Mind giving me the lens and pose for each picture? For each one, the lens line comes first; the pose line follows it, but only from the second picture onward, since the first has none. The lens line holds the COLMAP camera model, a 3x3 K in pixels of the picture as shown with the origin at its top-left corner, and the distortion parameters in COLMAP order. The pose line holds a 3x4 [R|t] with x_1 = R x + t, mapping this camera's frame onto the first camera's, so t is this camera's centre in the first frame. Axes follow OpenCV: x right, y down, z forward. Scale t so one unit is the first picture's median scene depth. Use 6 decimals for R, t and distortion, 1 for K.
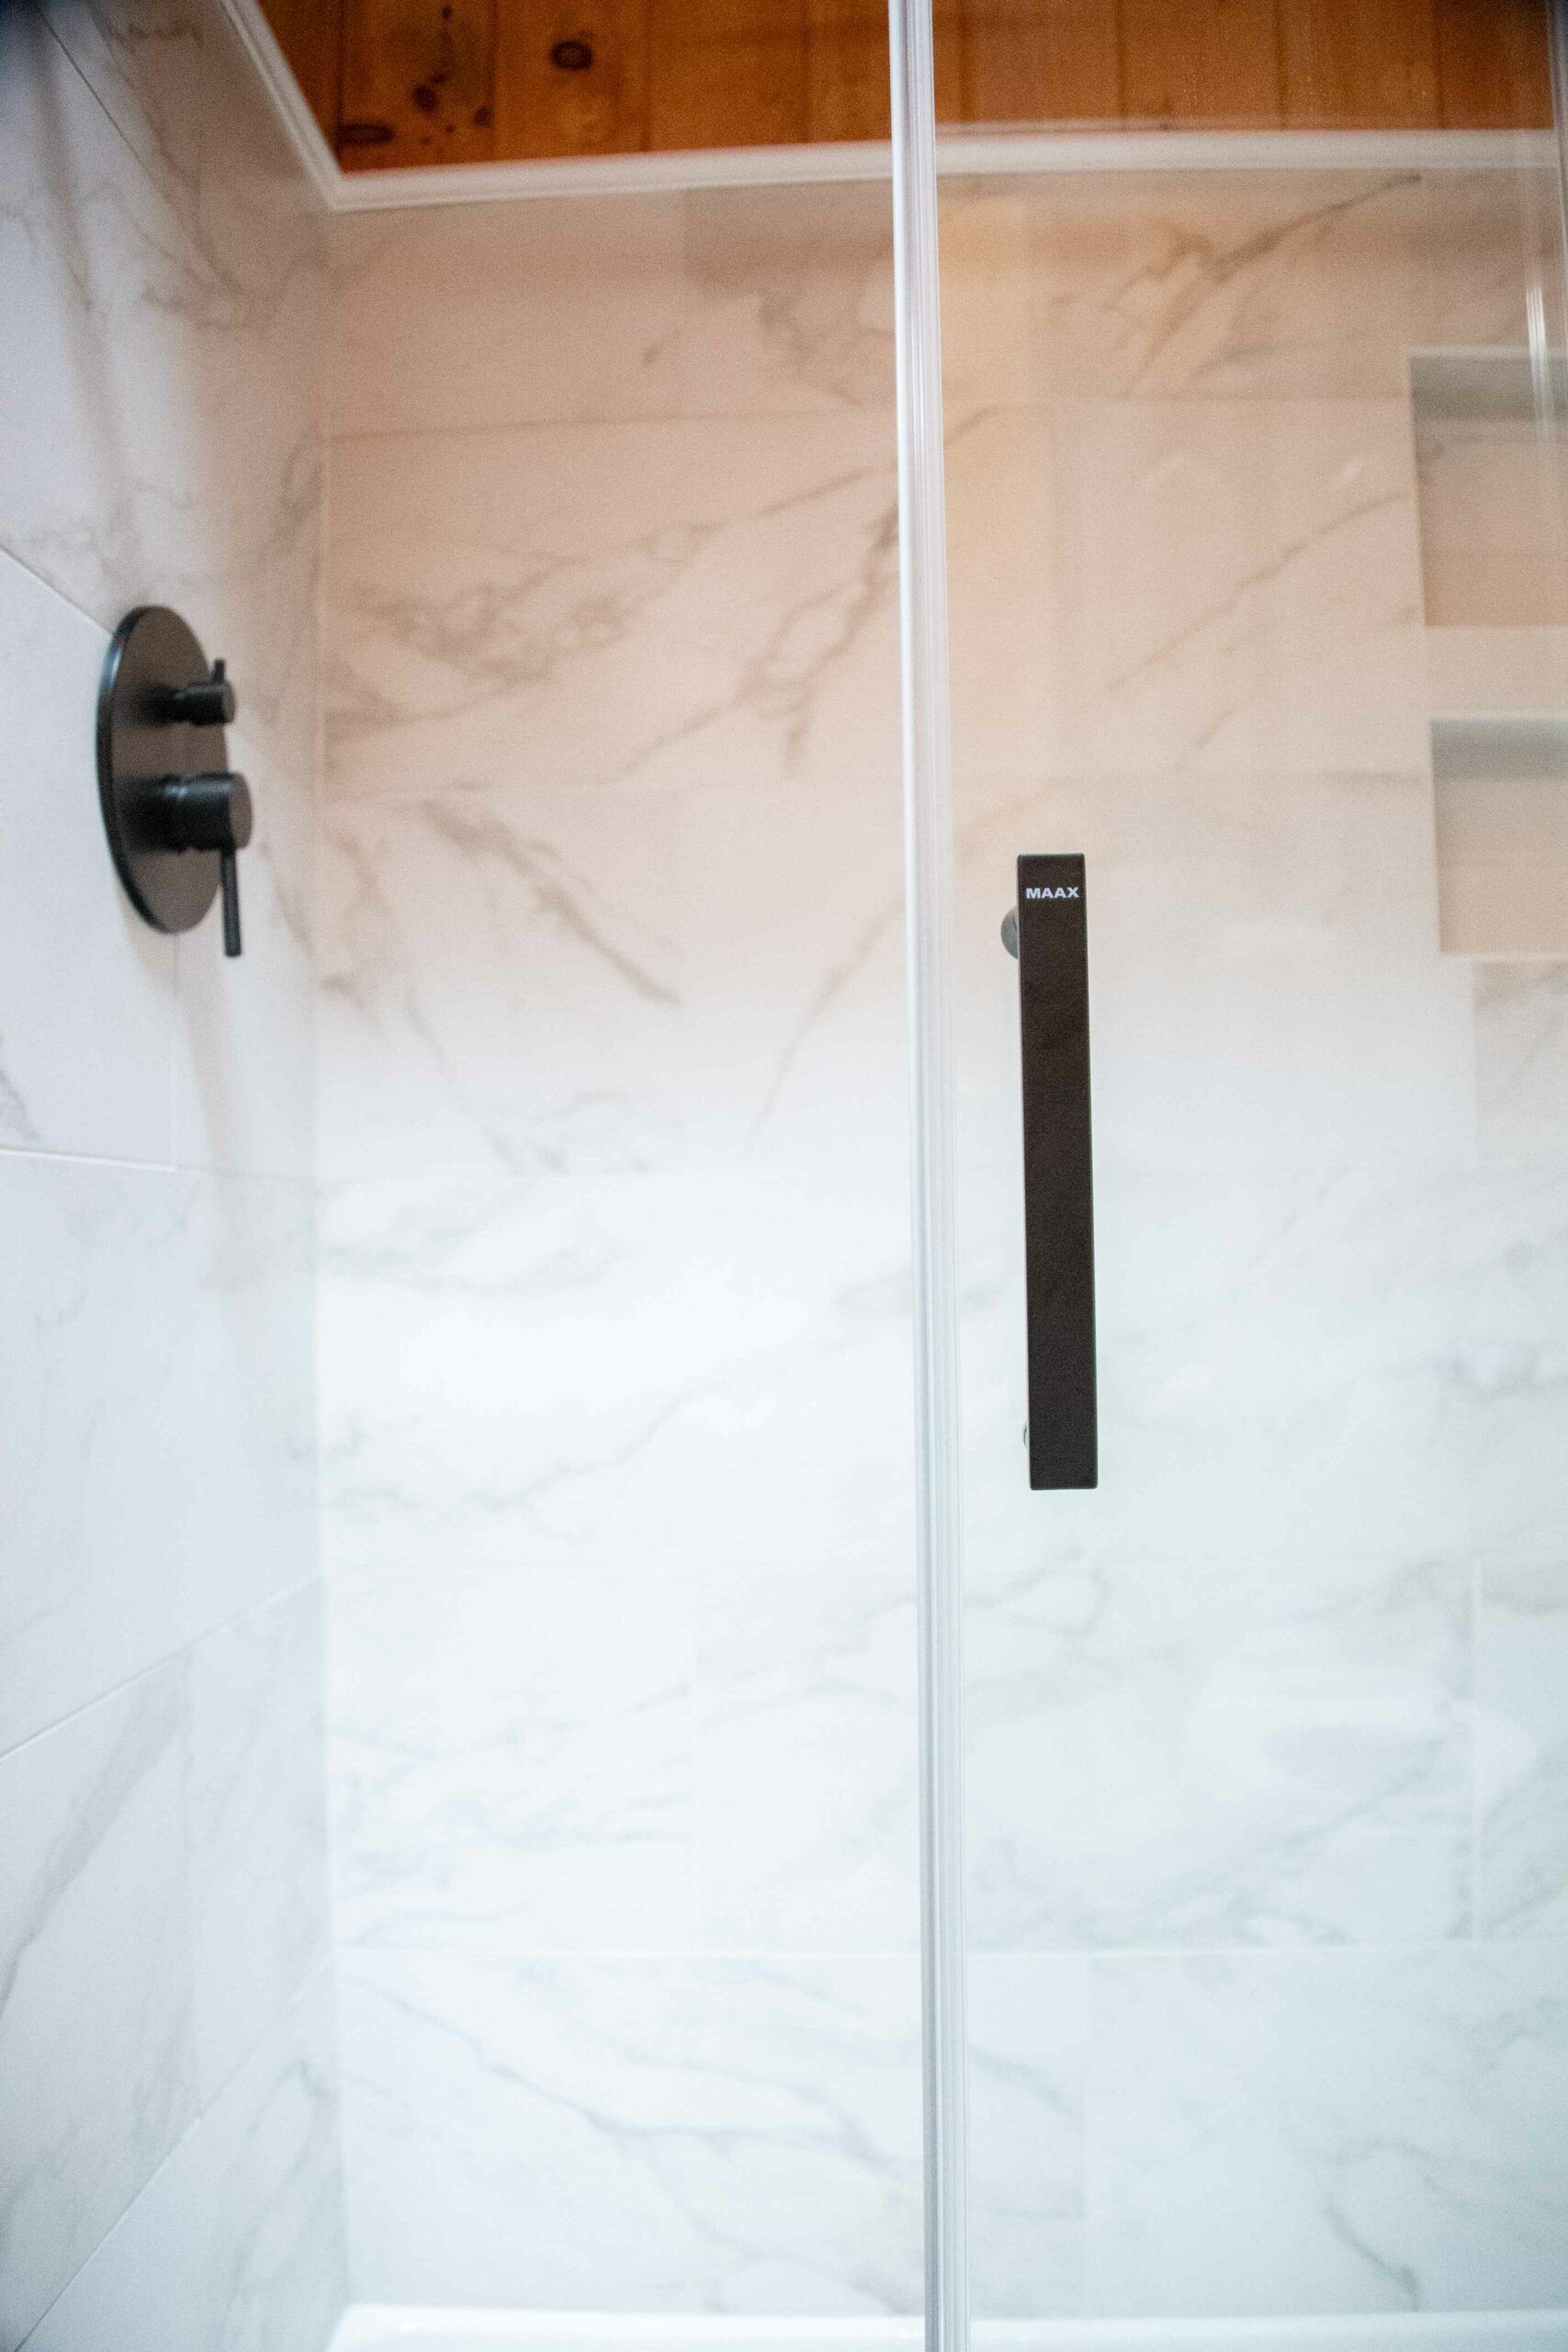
lens RADIAL K [[1840.7, 0, 797.4], [0, 1840.7, 1171.7], [0, 0, 1]] dist [-0.149253, 0.060013]
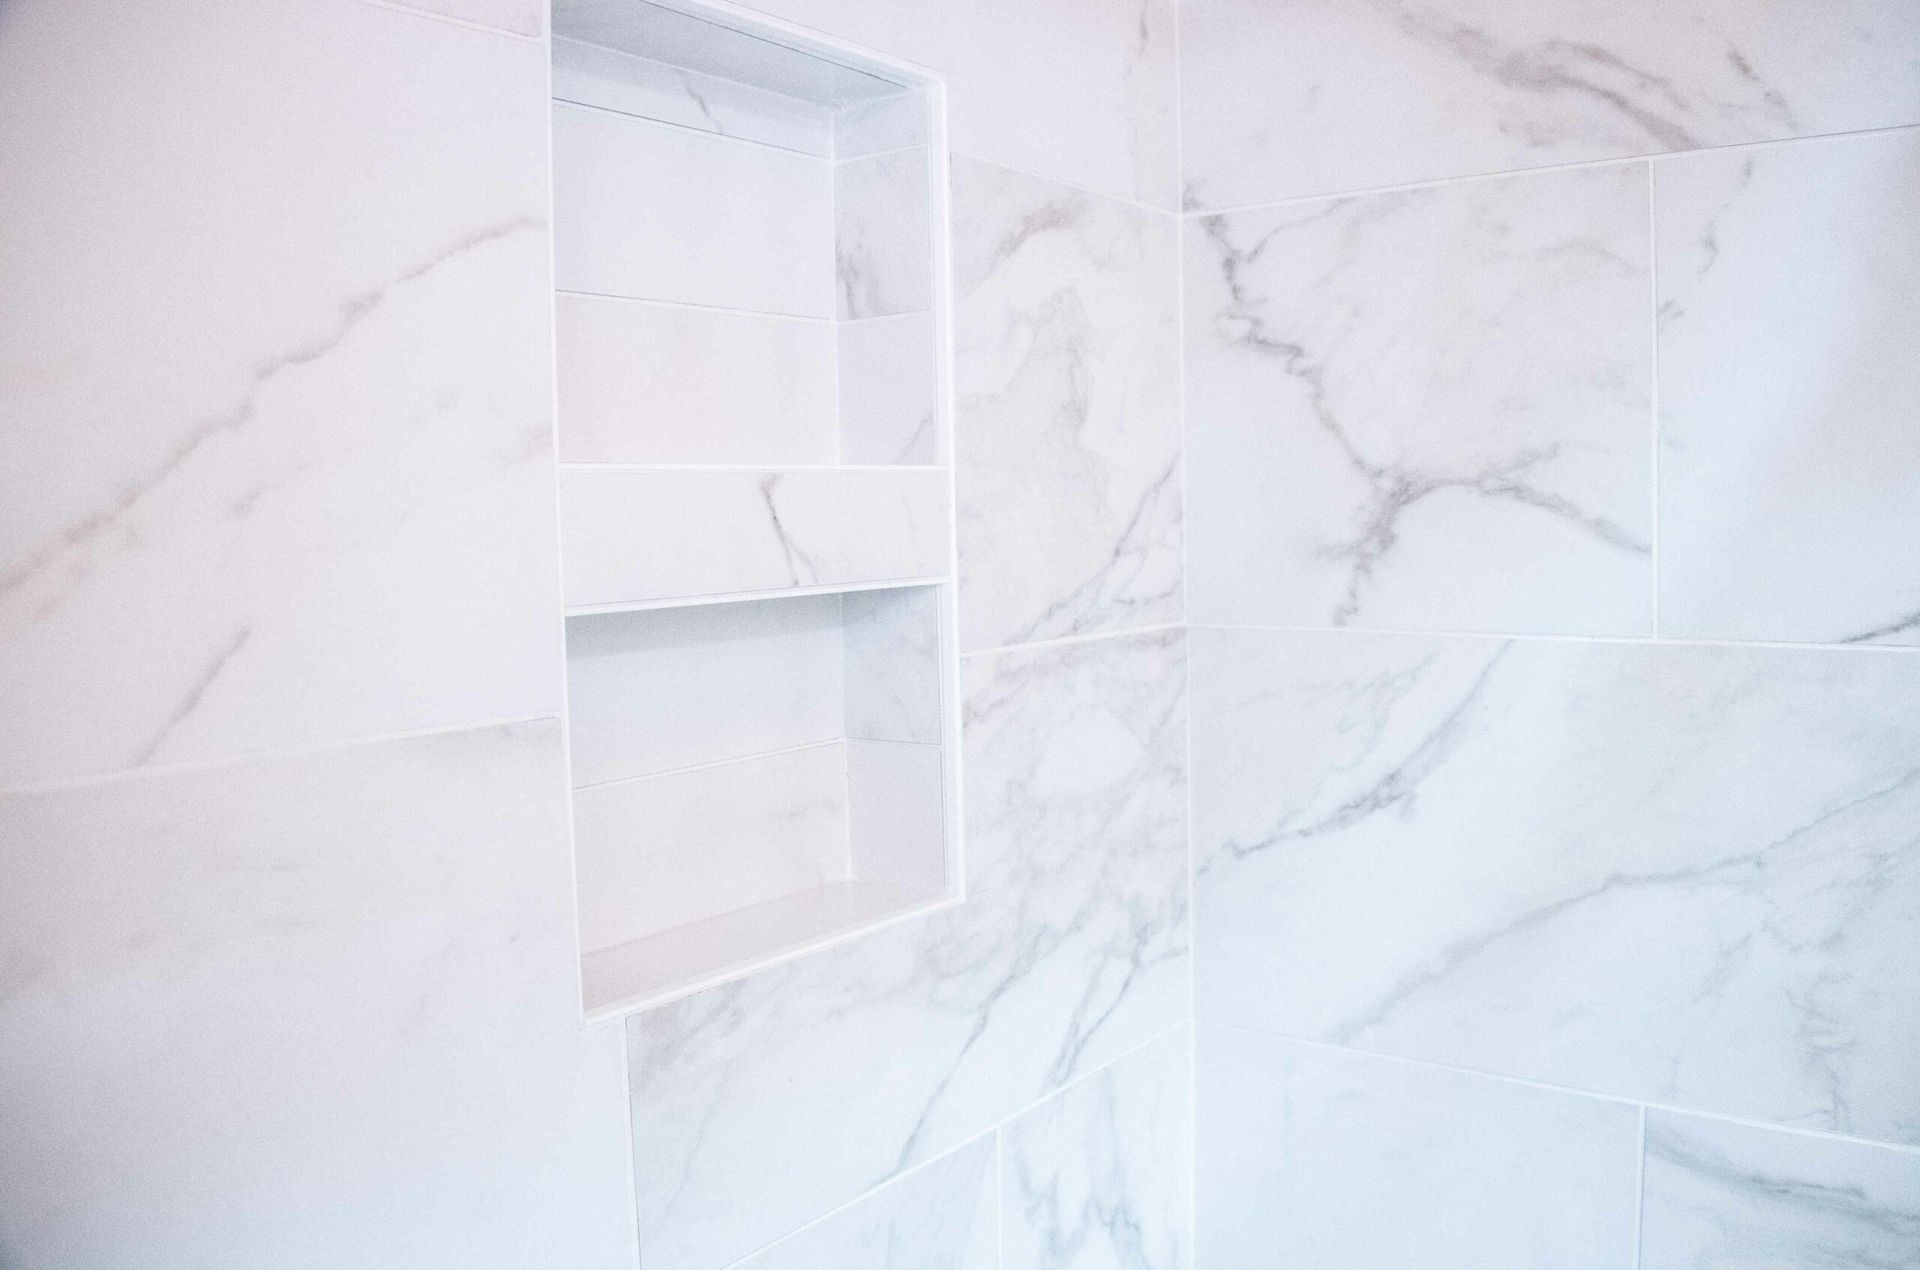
lens RADIAL K [[1582.9, 0, 990.9], [0, 1582.9, 604.8], [0, 0, 1]] dist [-0.141414, 0.037669]
pose [[0.550446, -0.049067, 0.833428, 0.001711], [-0.018123, 0.997334, 0.070687, -0.292681], [-0.834674, -0.054014, 0.548089, 0.594049]]
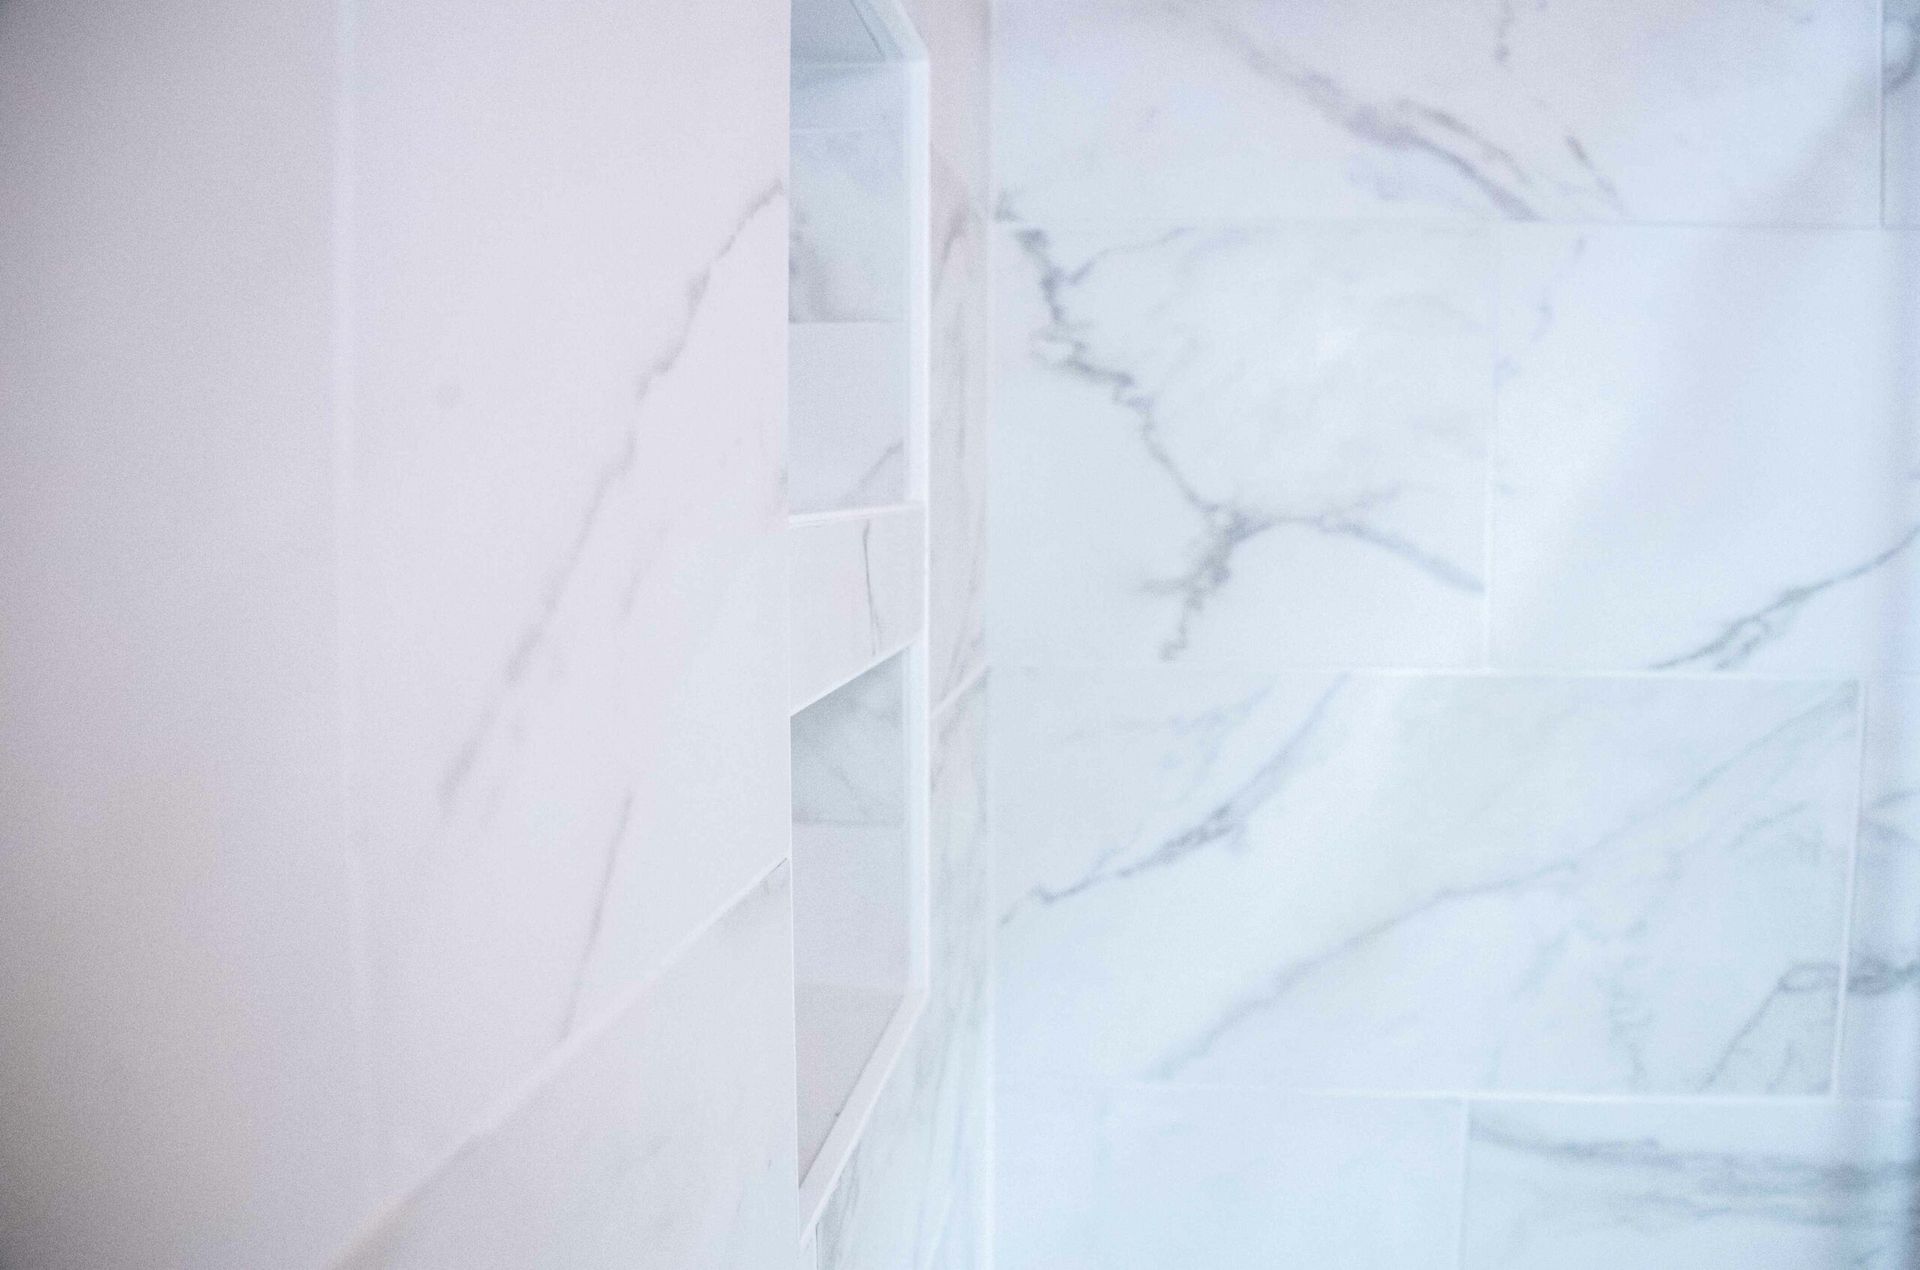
lens RADIAL K [[1582.9, 0, 990.9], [0, 1582.9, 604.8], [0, 0, 1]] dist [-0.141414, 0.037669]
pose [[0.063446, -0.064733, 0.995884, -0.027345], [-0.040103, 0.996923, 0.067355, -0.306541], [-0.997179, -0.044211, 0.060655, 0.915997]]
